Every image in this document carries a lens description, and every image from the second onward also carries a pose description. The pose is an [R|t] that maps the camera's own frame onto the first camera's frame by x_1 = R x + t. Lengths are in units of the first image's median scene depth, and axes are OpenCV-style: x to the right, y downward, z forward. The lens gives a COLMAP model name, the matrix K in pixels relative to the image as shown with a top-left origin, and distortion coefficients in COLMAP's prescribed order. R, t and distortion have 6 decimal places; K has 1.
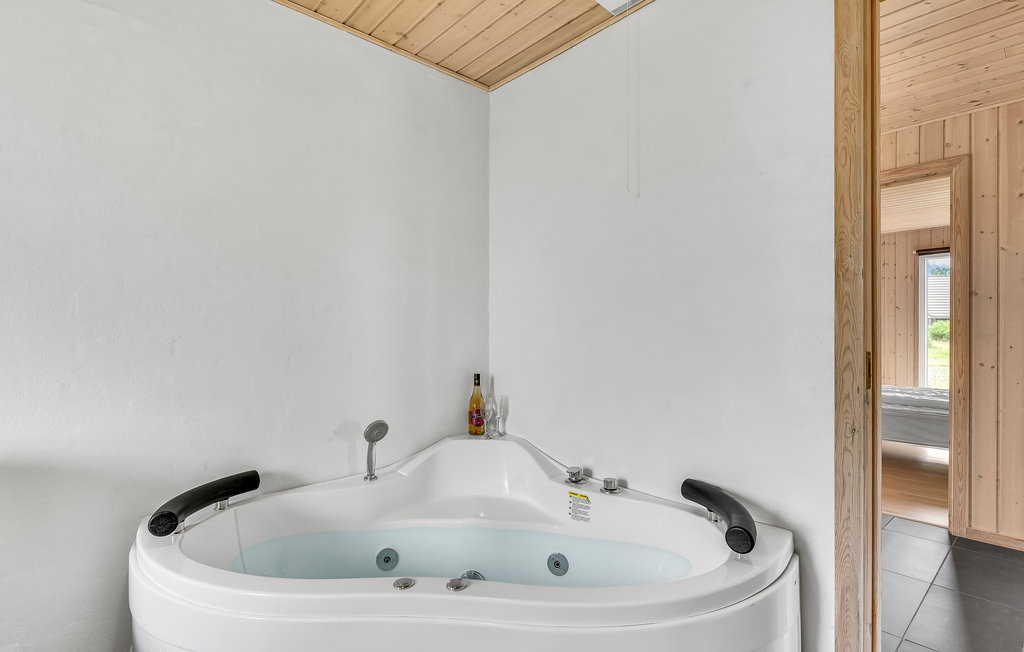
lens RADIAL K [[501.7, 0, 513.4], [0, 501.7, 337.3], [0, 0, 1]] dist [0.000586, 0.000097]
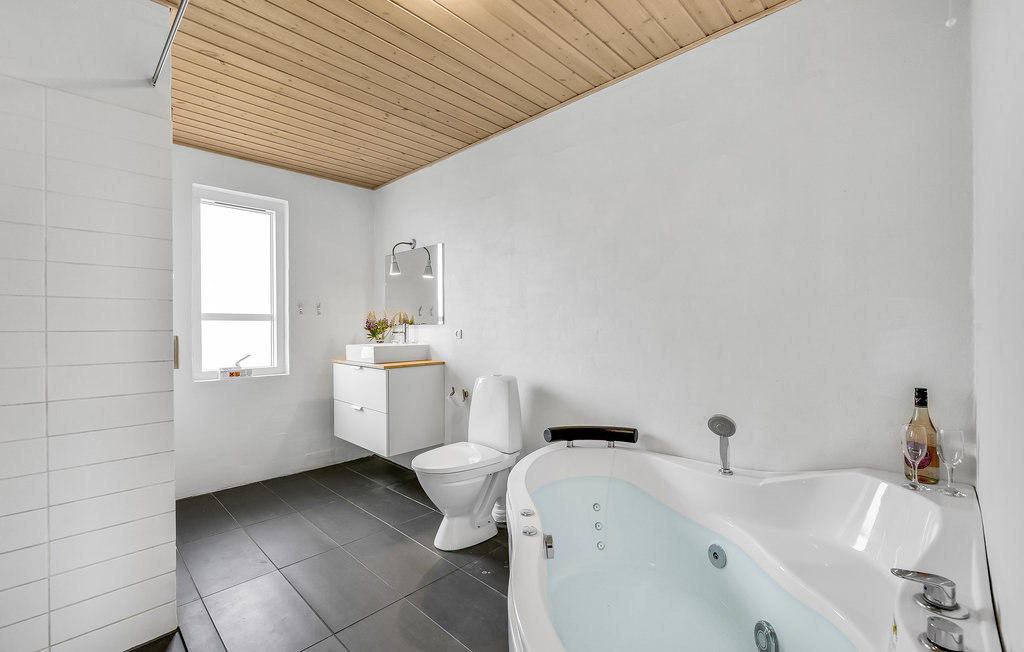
lens RADIAL K [[422.8, 0, 506.3], [0, 422.8, 325.0], [0, 0, 1]] dist [-0.012007, 0.000085]
pose [[0.061305, -0.001981, -0.998117, 0.567557], [0.003850, 0.999991, -0.001748, -0.014192], [0.998112, -0.003736, 0.061312, 0.552695]]
